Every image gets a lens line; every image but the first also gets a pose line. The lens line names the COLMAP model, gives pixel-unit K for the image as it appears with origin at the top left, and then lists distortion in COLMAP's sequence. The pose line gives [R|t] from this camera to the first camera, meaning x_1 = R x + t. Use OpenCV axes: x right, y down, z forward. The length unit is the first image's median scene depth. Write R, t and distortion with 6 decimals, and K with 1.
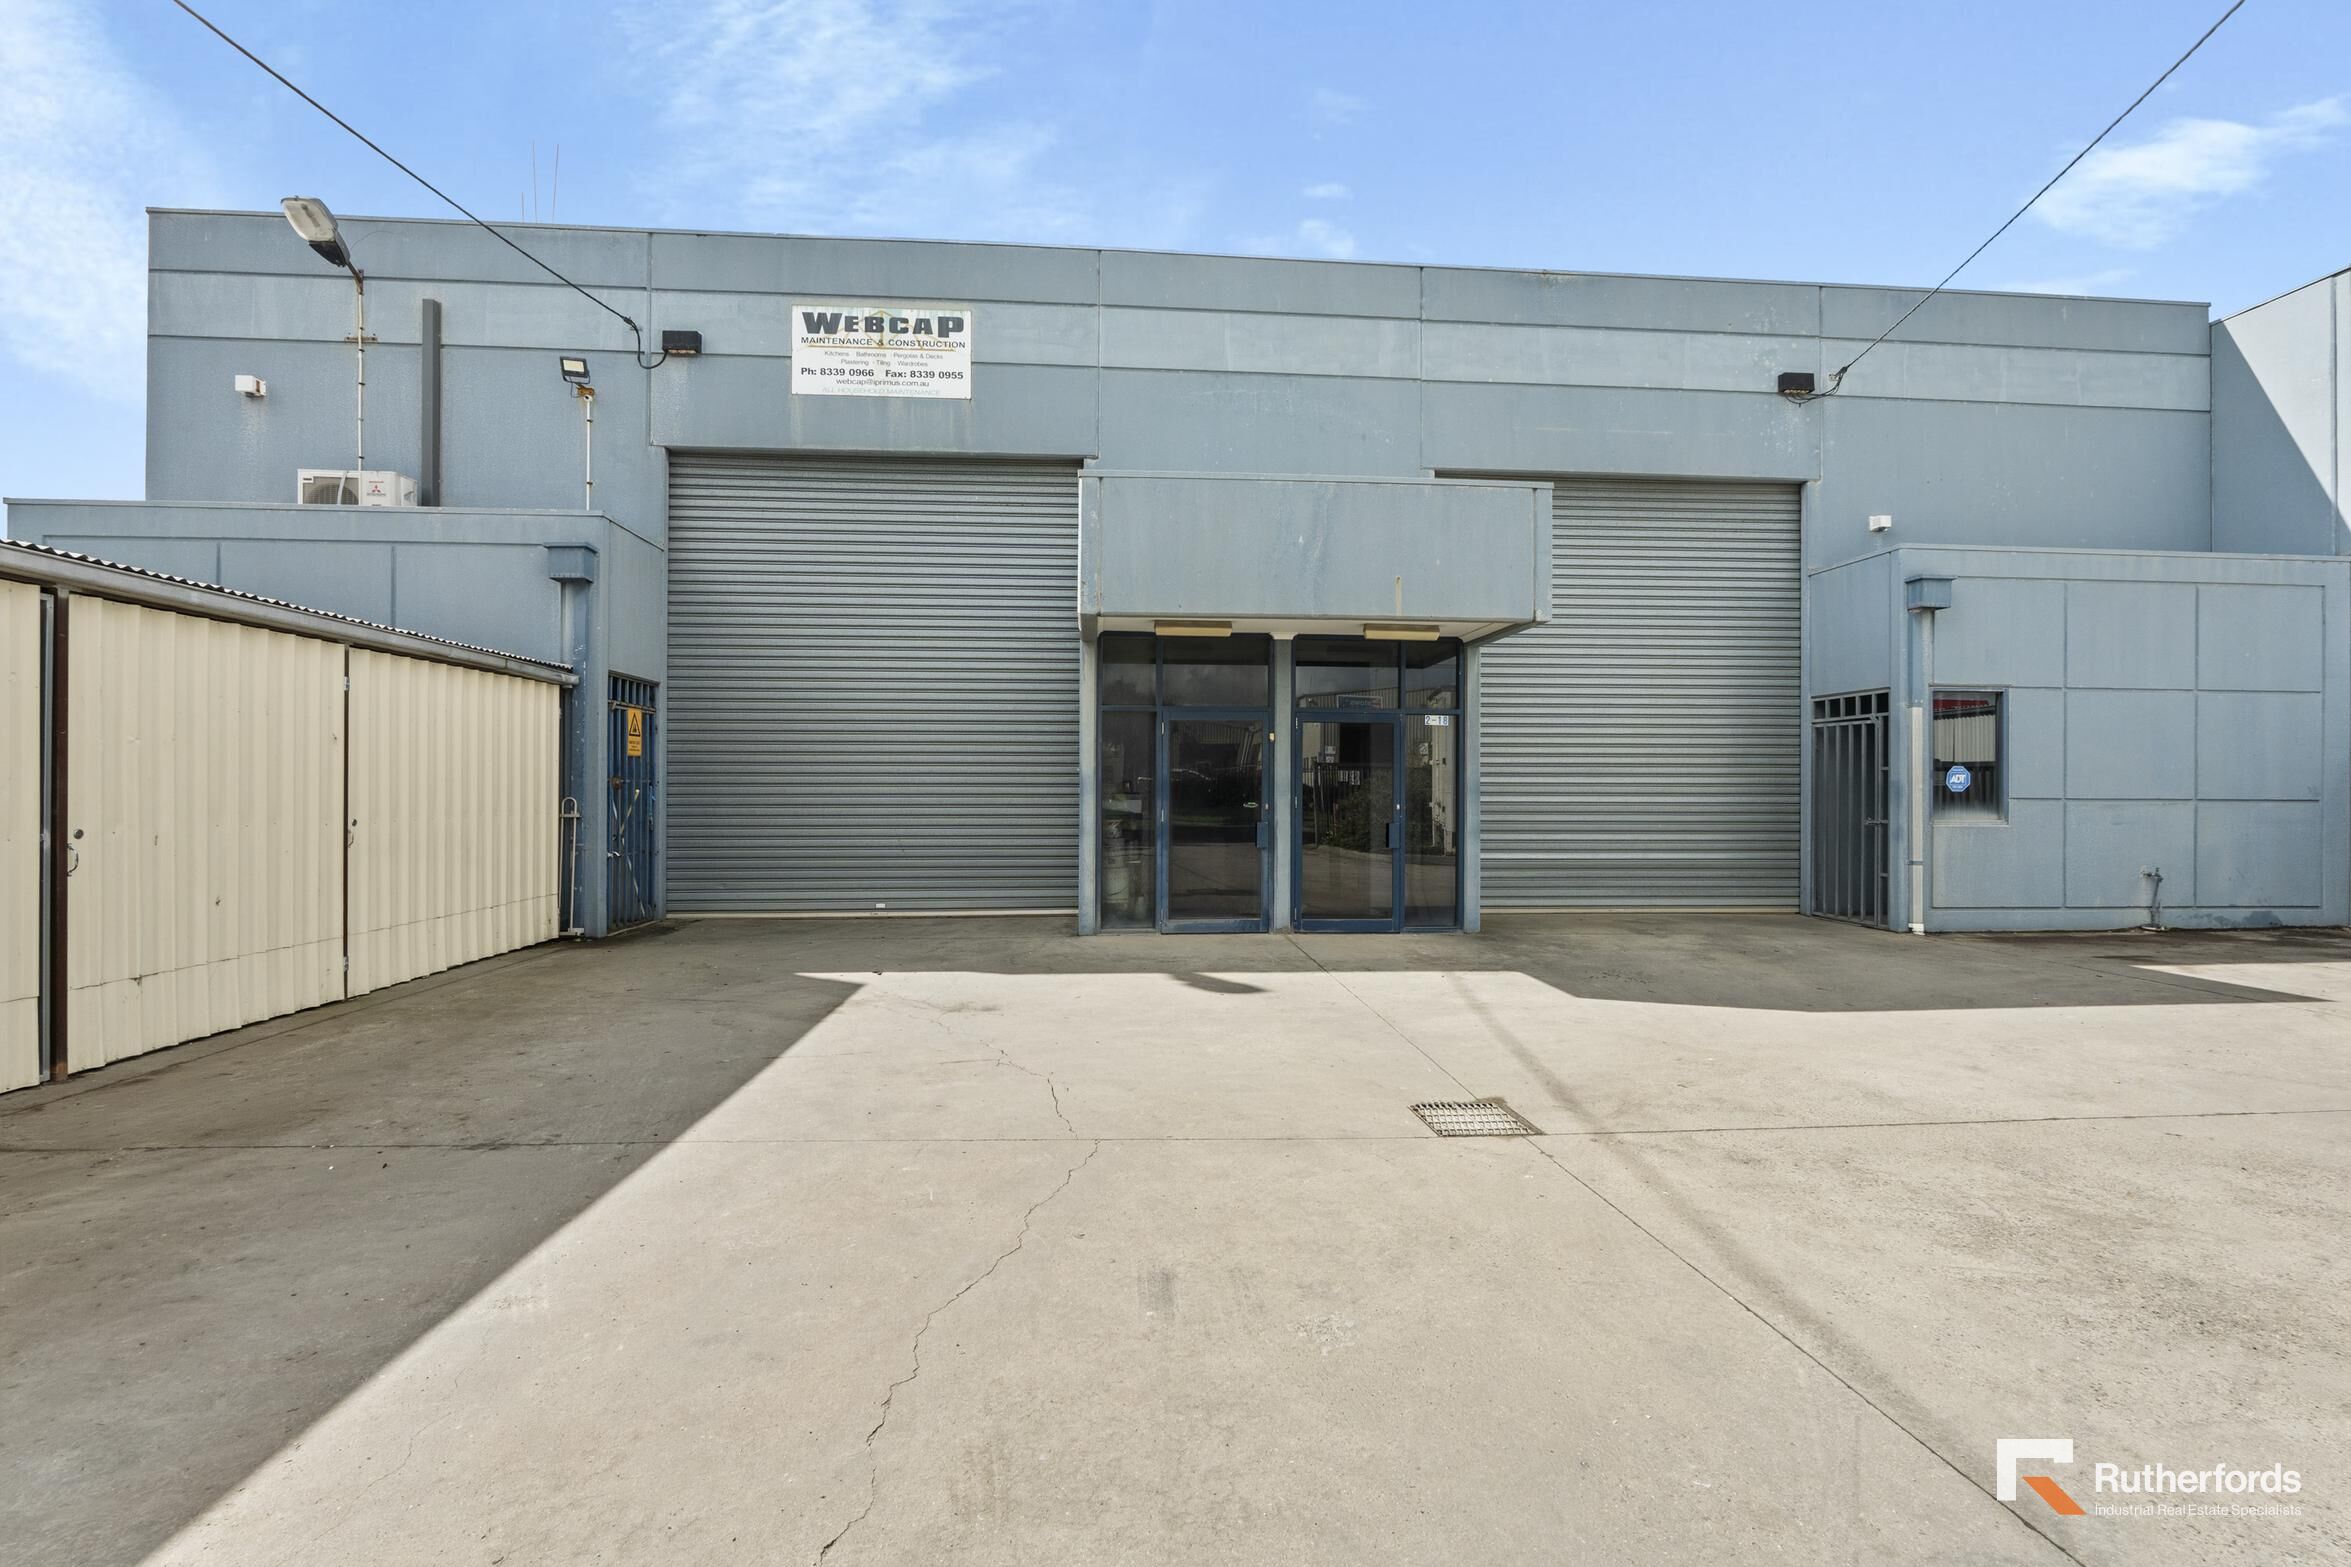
lens RADIAL K [[1028.6, 0, 1180.1], [0, 1028.6, 790.4], [0, 0, 1]] dist [-0.006281, 0.002325]
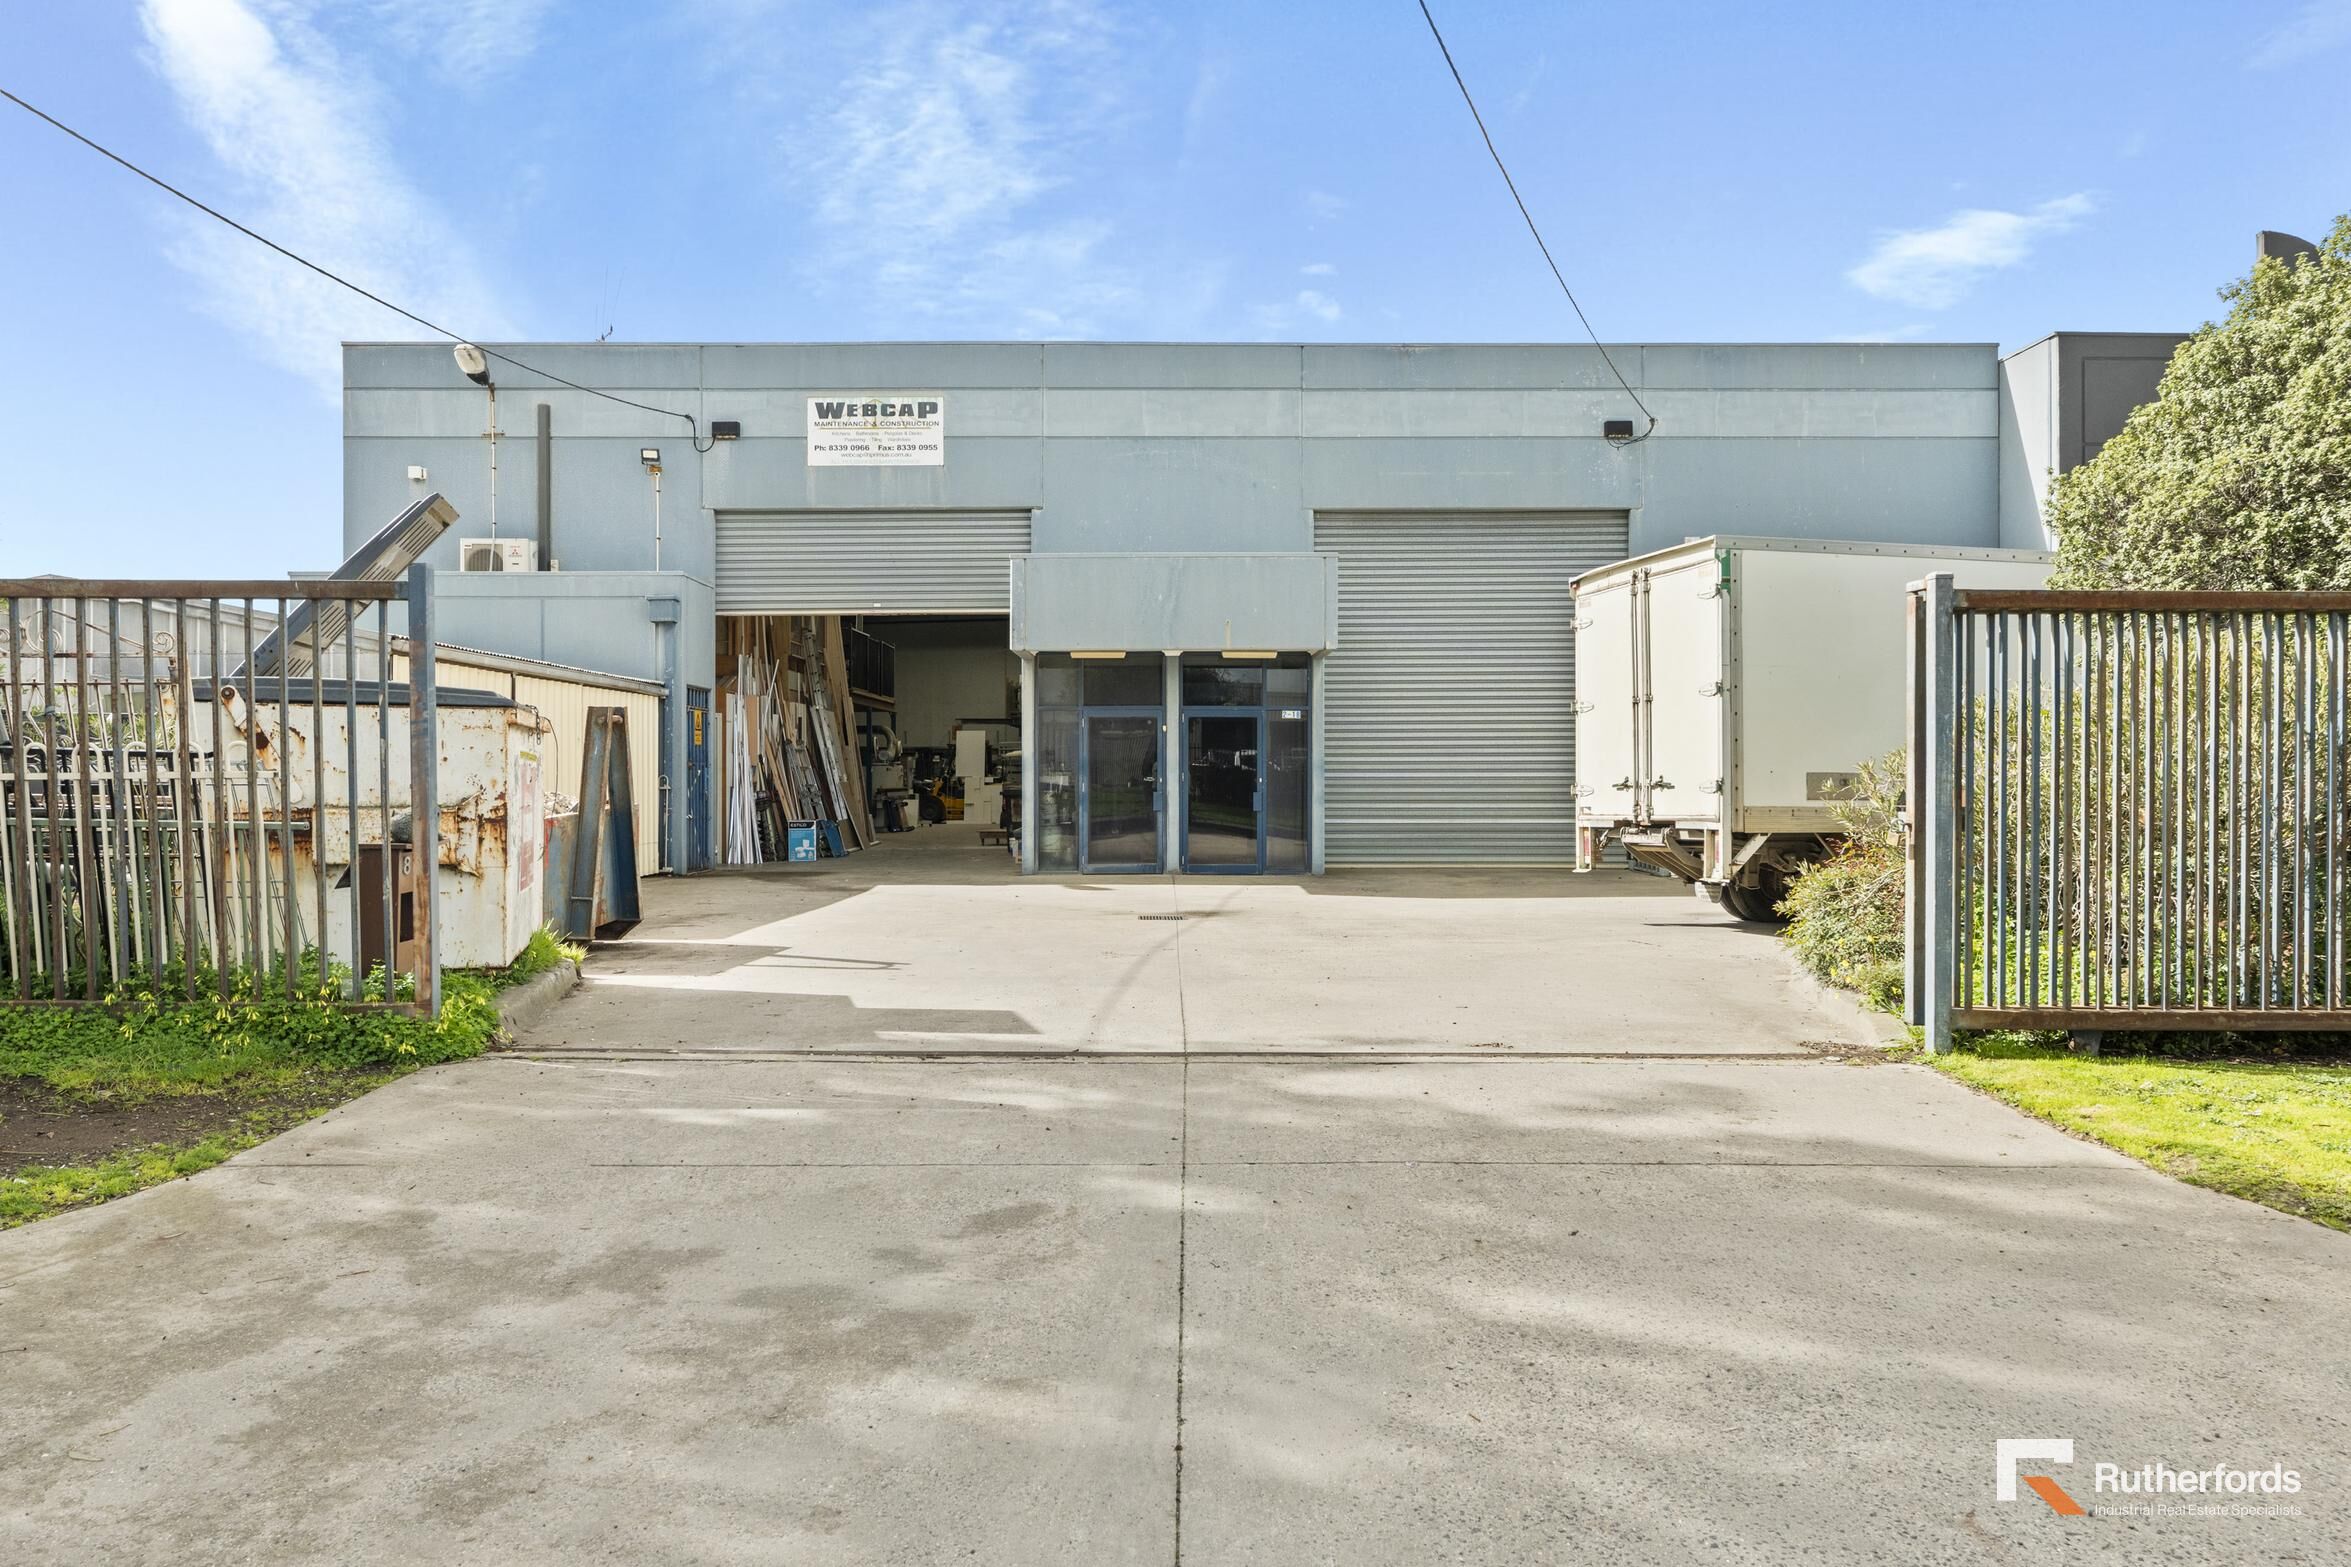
lens RADIAL K [[1649.9, 0, 1168.1], [0, 1649.9, 783.9], [0, 0, 1]] dist [0.023889, 0.000042]
pose [[0.995875, -0.004074, -0.090645, 0.264794], [0.004022, 0.999992, -0.000755, 0.020151], [0.090647, 0.000388, 0.995883, -1.044662]]
